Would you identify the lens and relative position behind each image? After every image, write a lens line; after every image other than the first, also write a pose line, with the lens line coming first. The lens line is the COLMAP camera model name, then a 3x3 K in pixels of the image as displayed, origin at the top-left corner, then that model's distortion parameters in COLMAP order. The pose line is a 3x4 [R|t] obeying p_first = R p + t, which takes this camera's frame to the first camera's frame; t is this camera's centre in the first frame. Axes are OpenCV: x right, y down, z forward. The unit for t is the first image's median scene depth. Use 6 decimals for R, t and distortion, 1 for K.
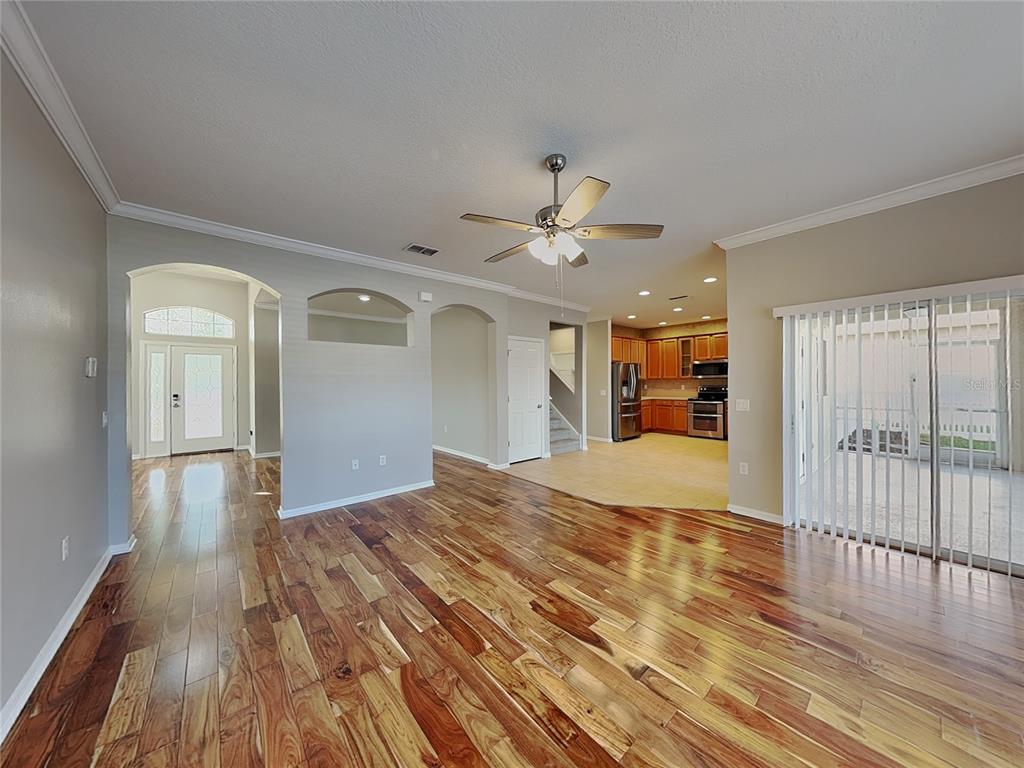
lens RADIAL K [[347.8, 0, 494.6], [0, 347.8, 388.5], [0, 0, 1]] dist [0.000927, 0.000059]
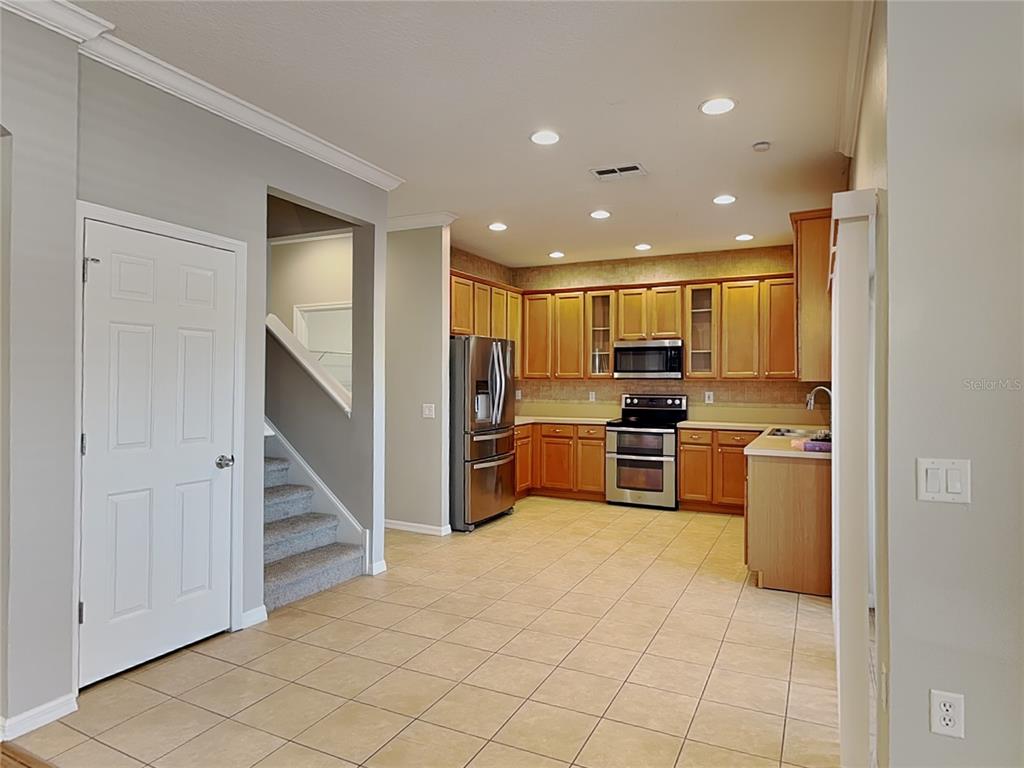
lens RADIAL K [[630.9, 0, 512.0], [0, 630.9, 384.0], [0, 0, 1]] dist [0.001197, 0.000276]
pose [[0.907323, 0.014326, 0.420190, 0.096069], [-0.008243, 0.999833, -0.016289, -0.006338], [-0.420353, 0.011316, 0.907290, 0.310794]]
